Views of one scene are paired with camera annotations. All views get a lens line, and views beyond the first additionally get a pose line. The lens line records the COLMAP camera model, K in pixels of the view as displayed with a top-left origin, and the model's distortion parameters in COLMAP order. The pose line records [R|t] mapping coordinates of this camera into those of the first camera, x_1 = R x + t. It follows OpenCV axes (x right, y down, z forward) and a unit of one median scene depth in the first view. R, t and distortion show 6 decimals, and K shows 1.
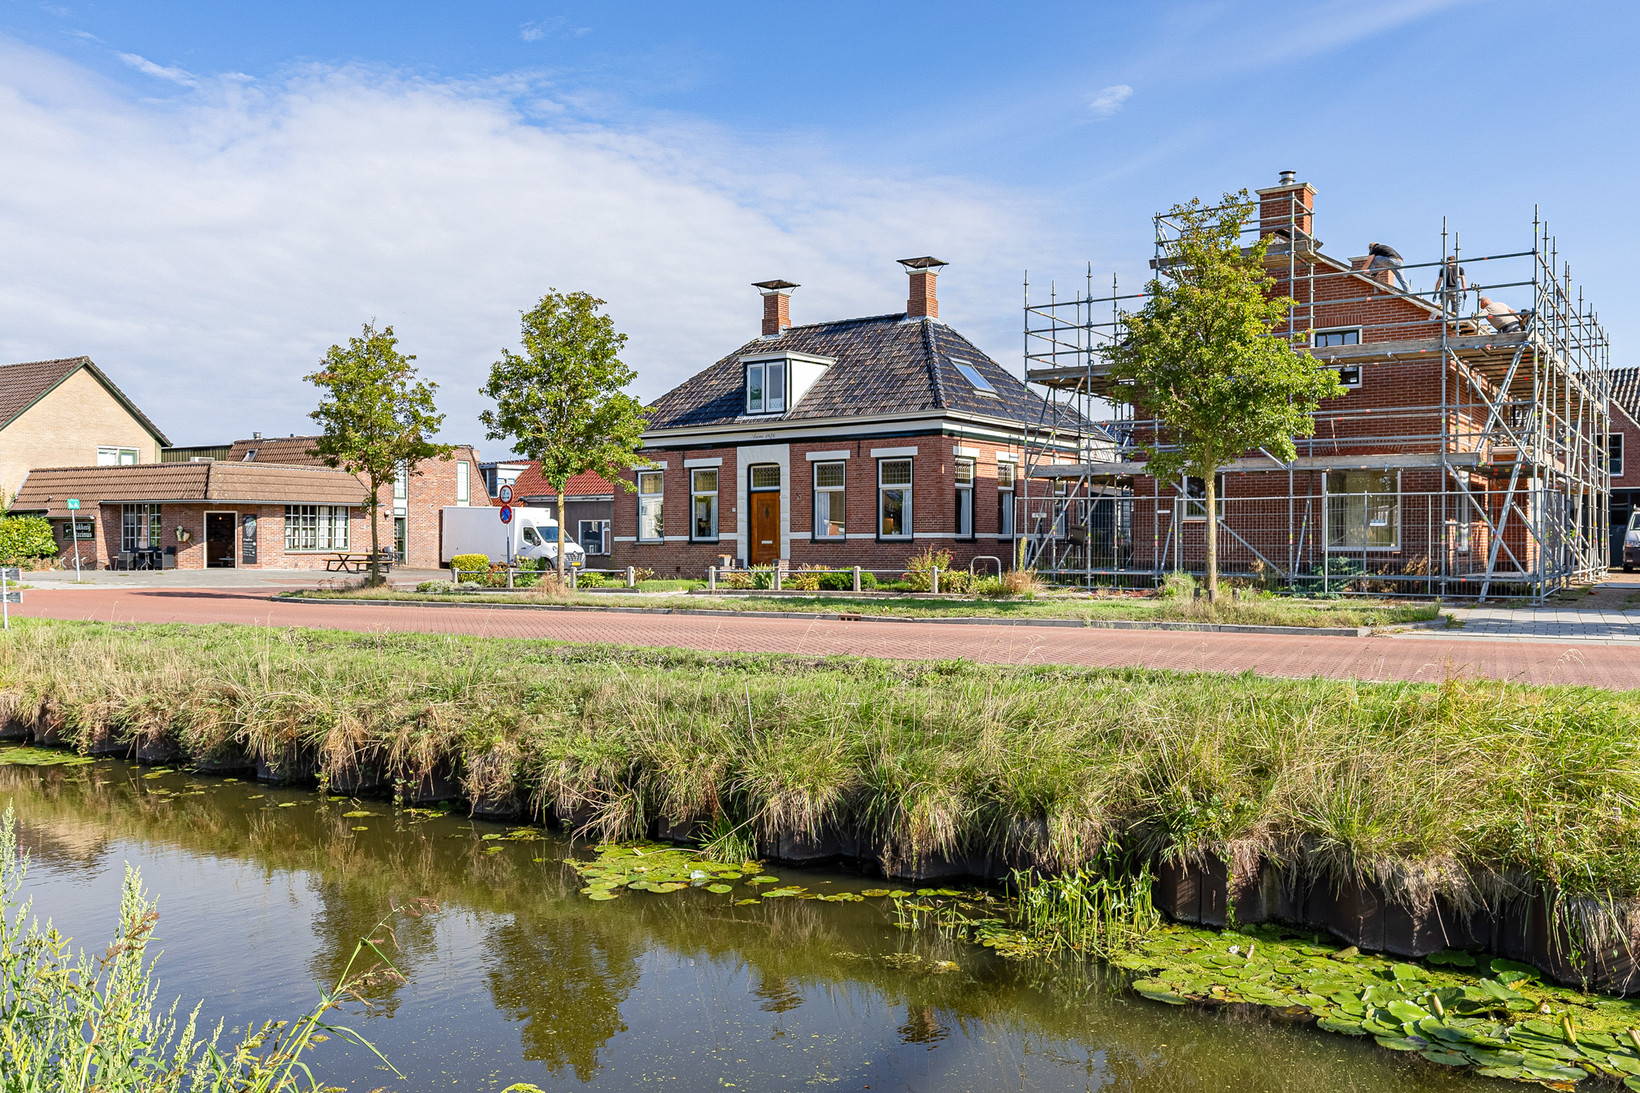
lens RADIAL K [[1319.4, 0, 820.0], [0, 1319.4, 546.5], [0, 0, 1]] dist [-0.008212, -0.001853]
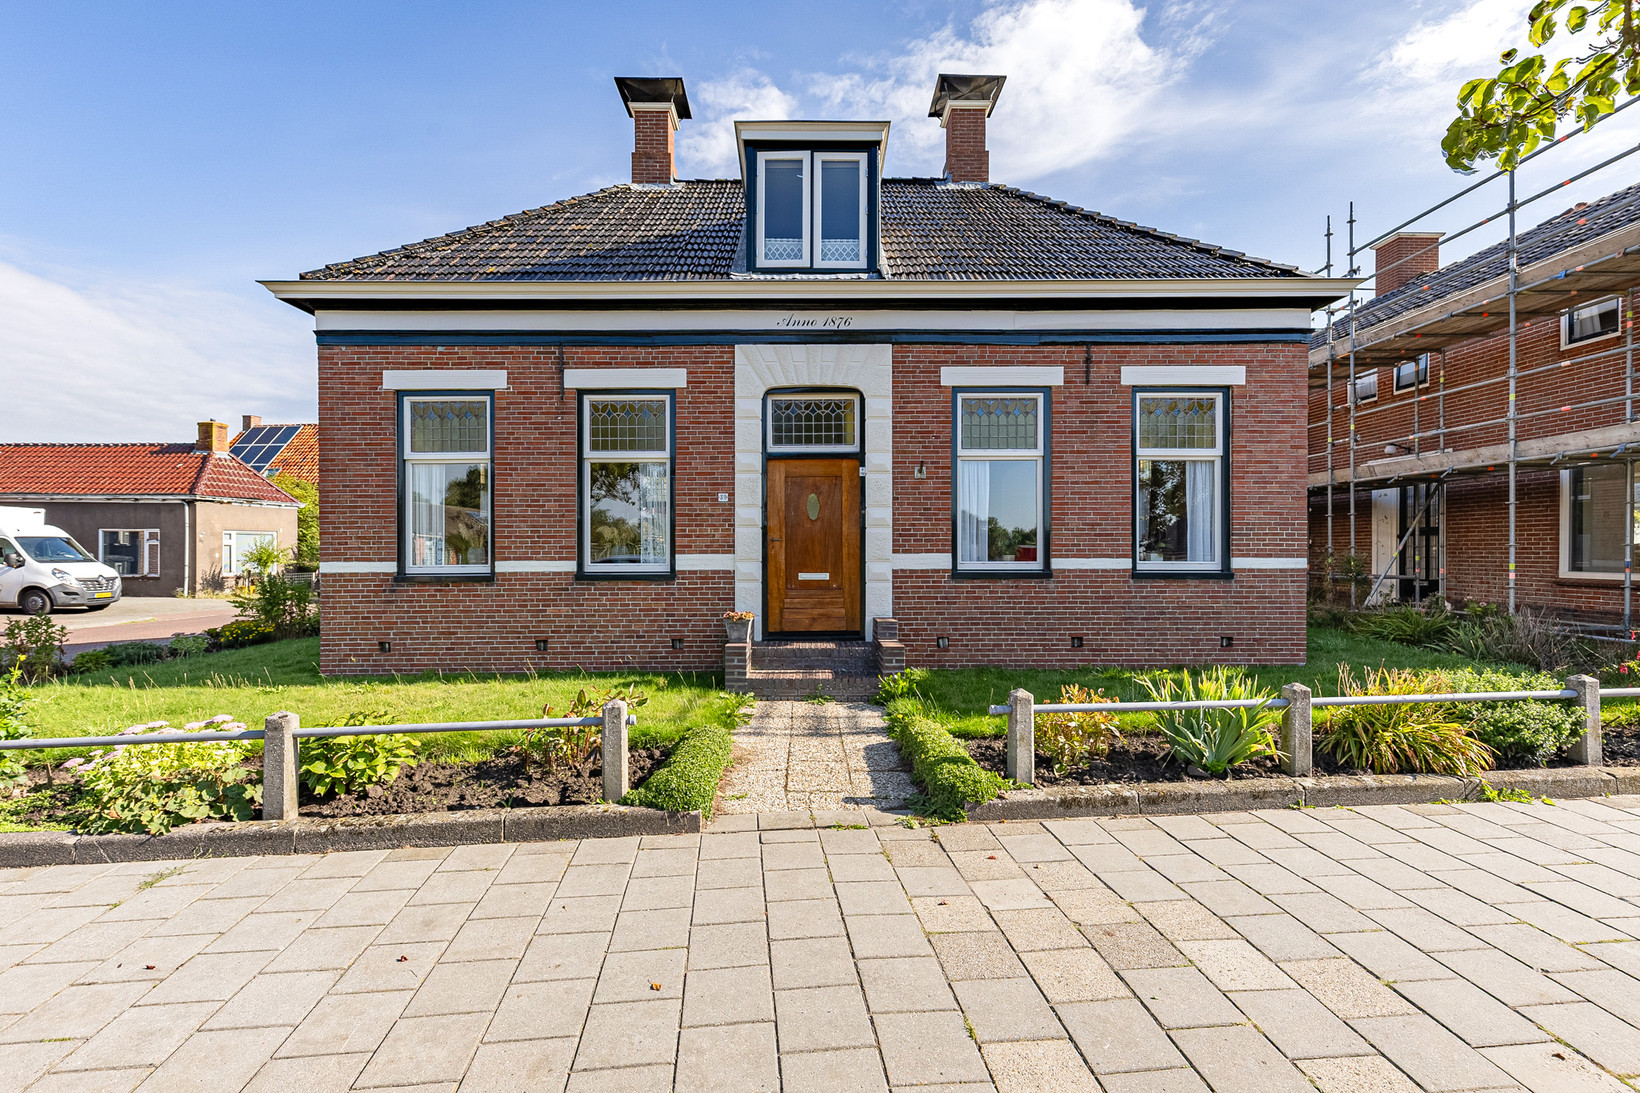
lens RADIAL K [[742.8, 0, 820.0], [0, 742.8, 546.5], [0, 0, 1]] dist [0.005712, -0.000562]
pose [[0.817244, 0.008008, 0.576237, -0.173974], [-0.000729, 0.999917, -0.012863, -0.009708], [-0.576292, 0.010092, 0.817182, 0.798552]]
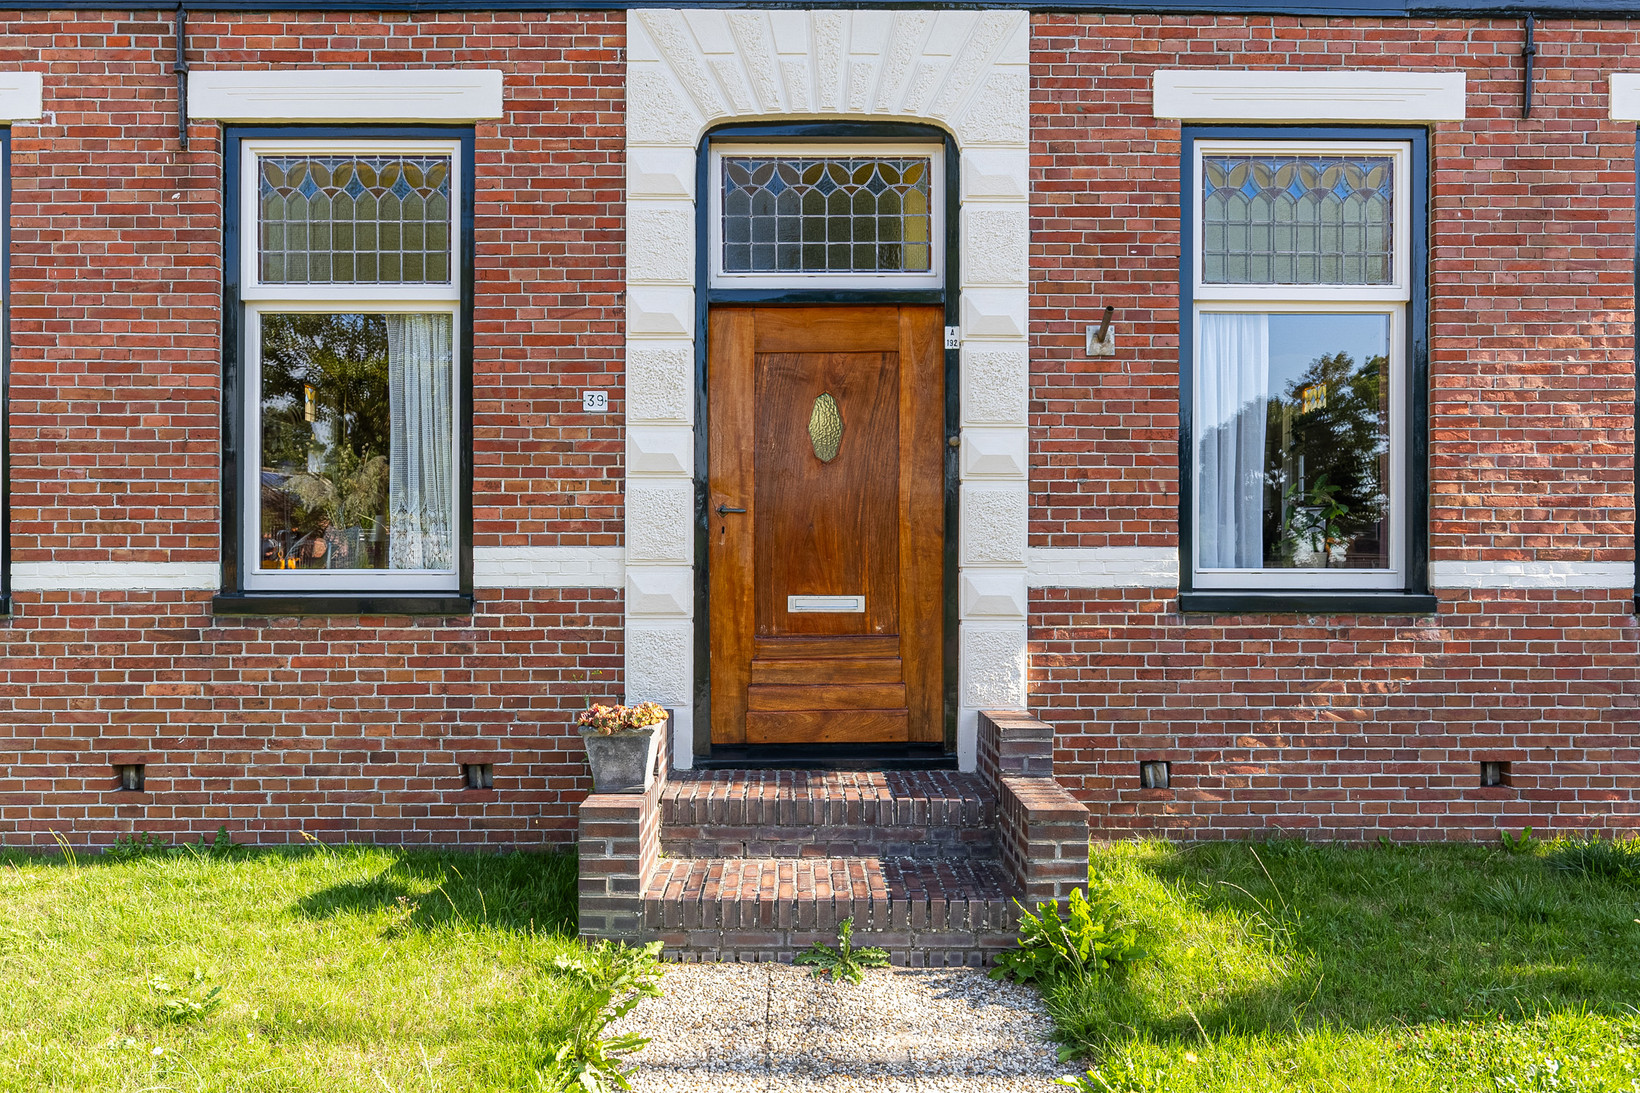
lens RADIAL K [[1131.7, 0, 820.0], [0, 1131.7, 546.5], [0, 0, 1]] dist [-0.004135, -0.001709]
pose [[0.814771, 0.007625, 0.579733, -0.122730], [-0.004962, 0.999969, -0.006179, -0.009610], [-0.579762, 0.002158, 0.814783, 0.877070]]
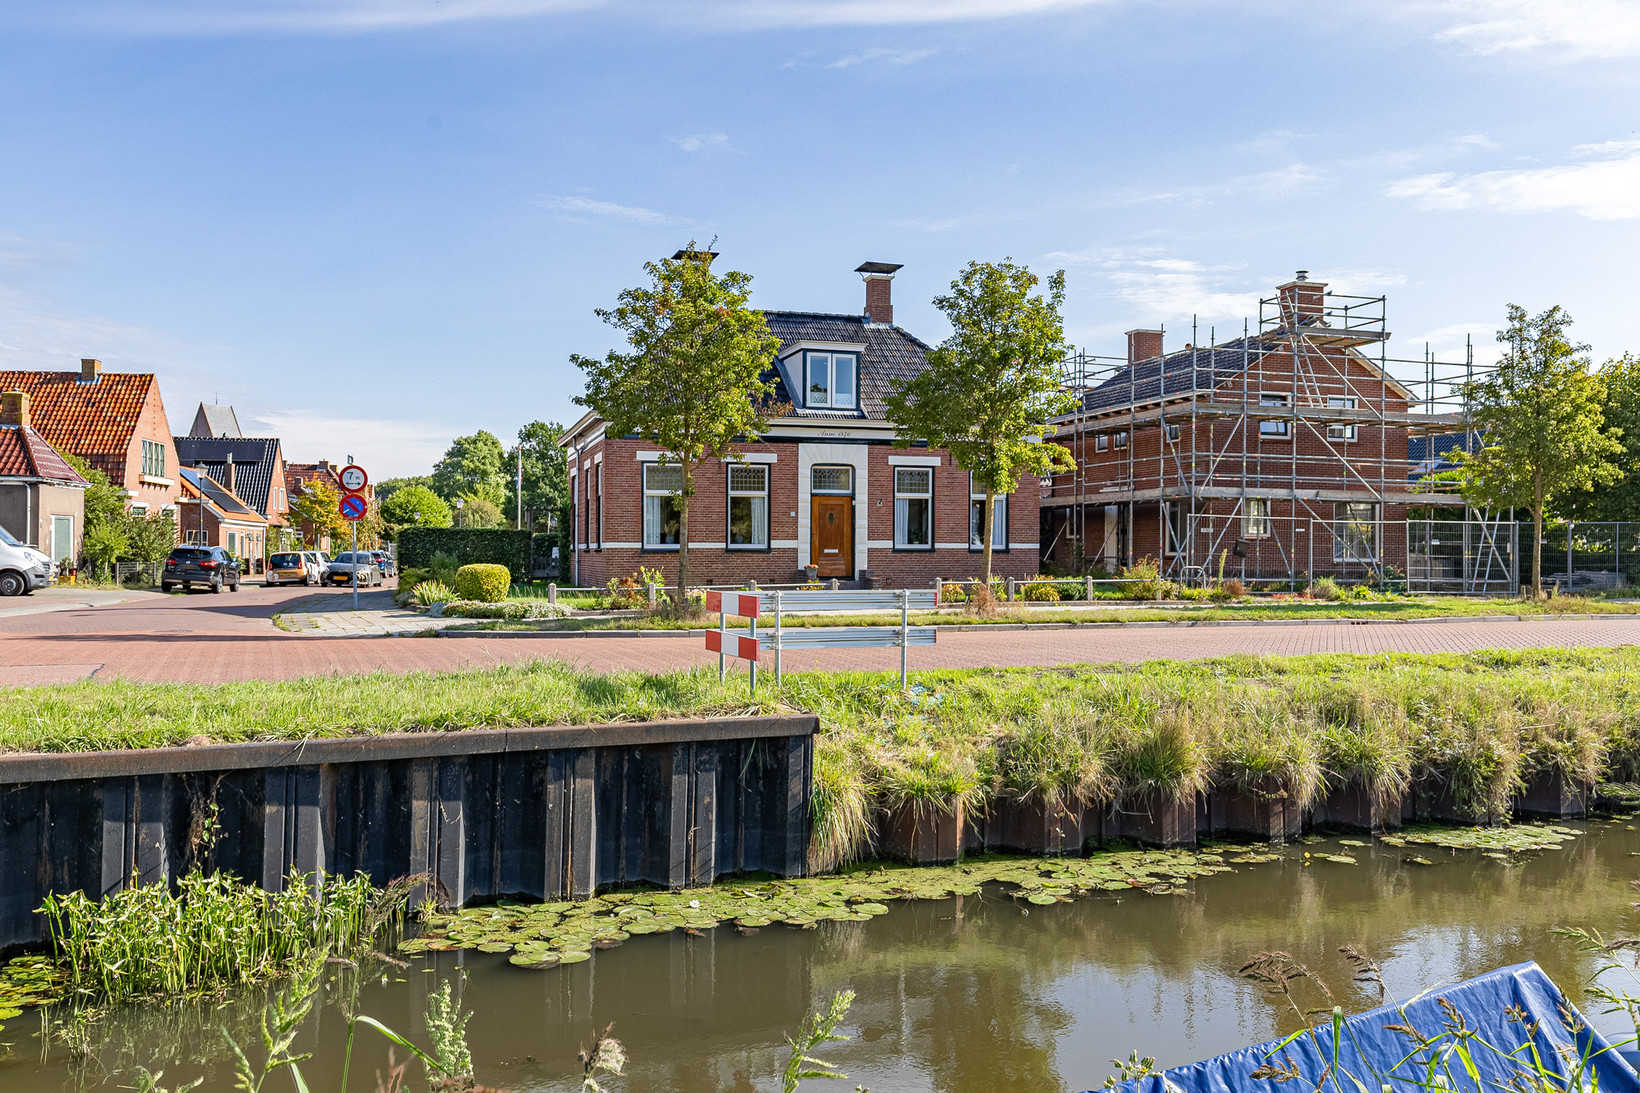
lens RADIAL K [[1319.4, 0, 820.0], [0, 1319.4, 546.5], [0, 0, 1]] dist [-0.008212, -0.001853]
pose [[0.625990, 0.010102, 0.779765, -0.746515], [-0.005009, 0.999948, -0.008933, 0.001790], [-0.779815, 0.001686, 0.626008, 0.434560]]
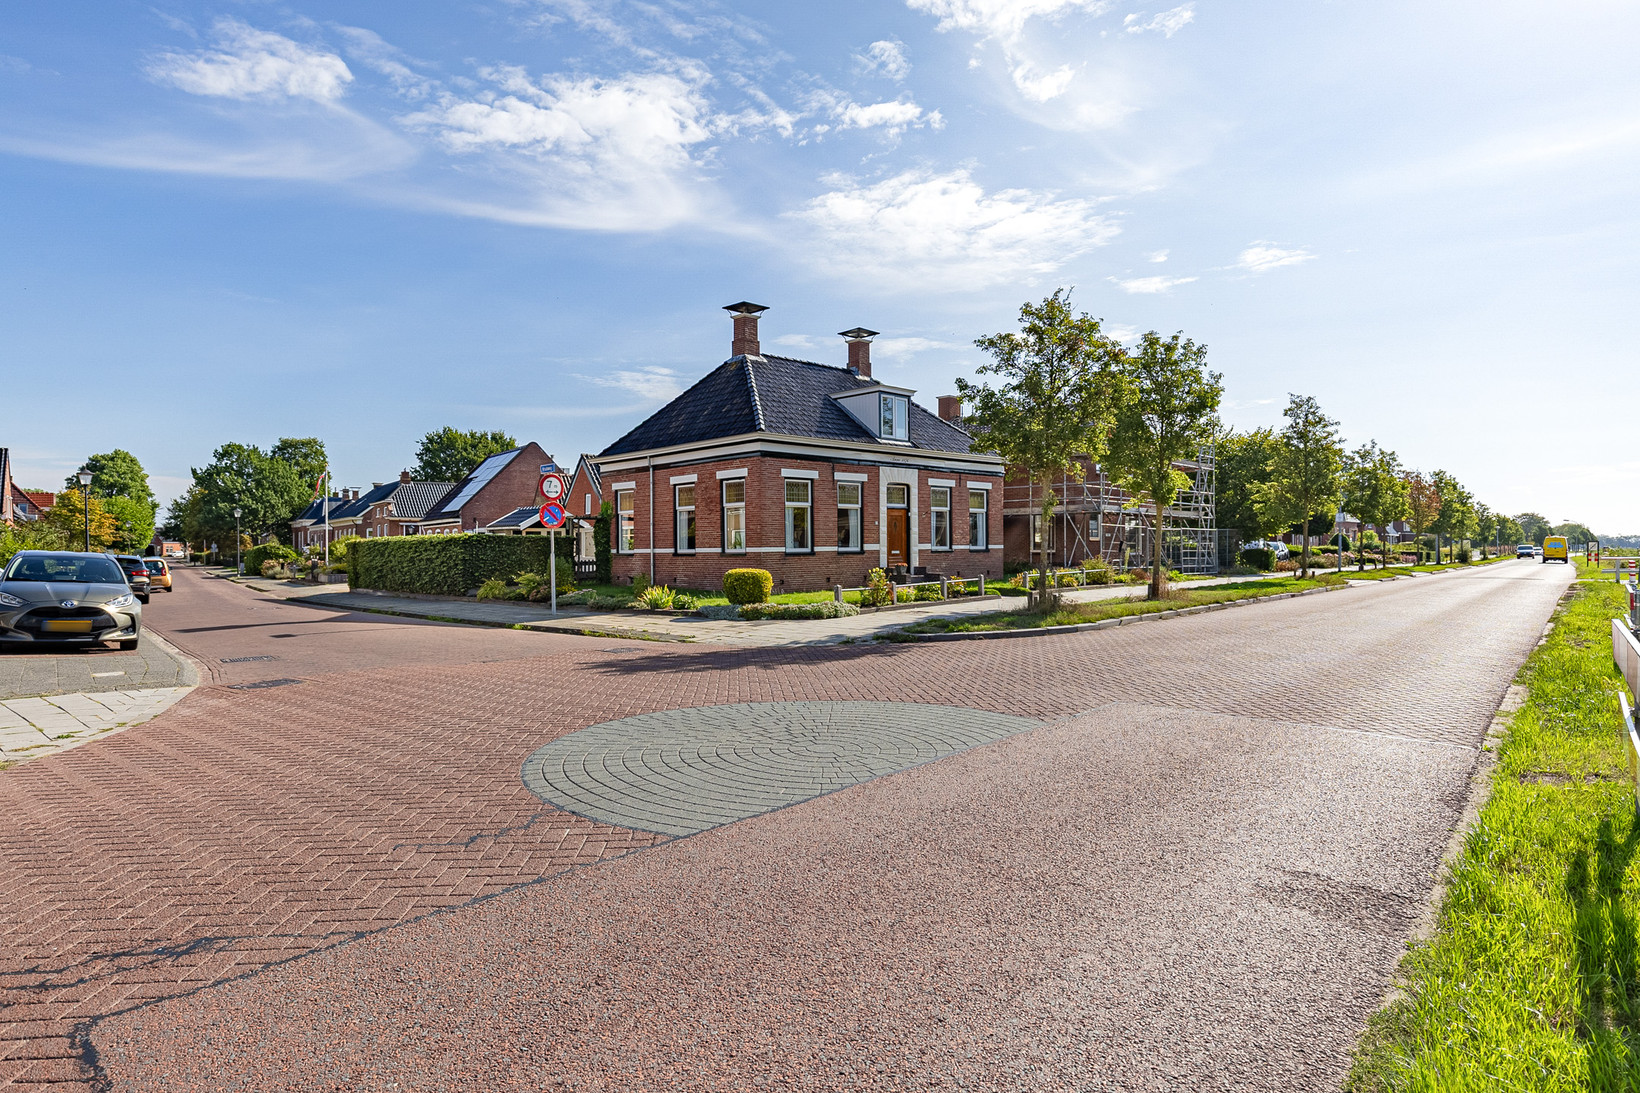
lens RADIAL K [[886.7, 0, 820.0], [0, 886.7, 546.5], [0, 0, 1]] dist [-0.004124, -0.001208]
pose [[0.203620, 0.005179, 0.979036, -0.801597], [0.008325, 0.999941, -0.007021, -0.003290], [-0.979015, 0.009580, 0.203565, 0.900064]]
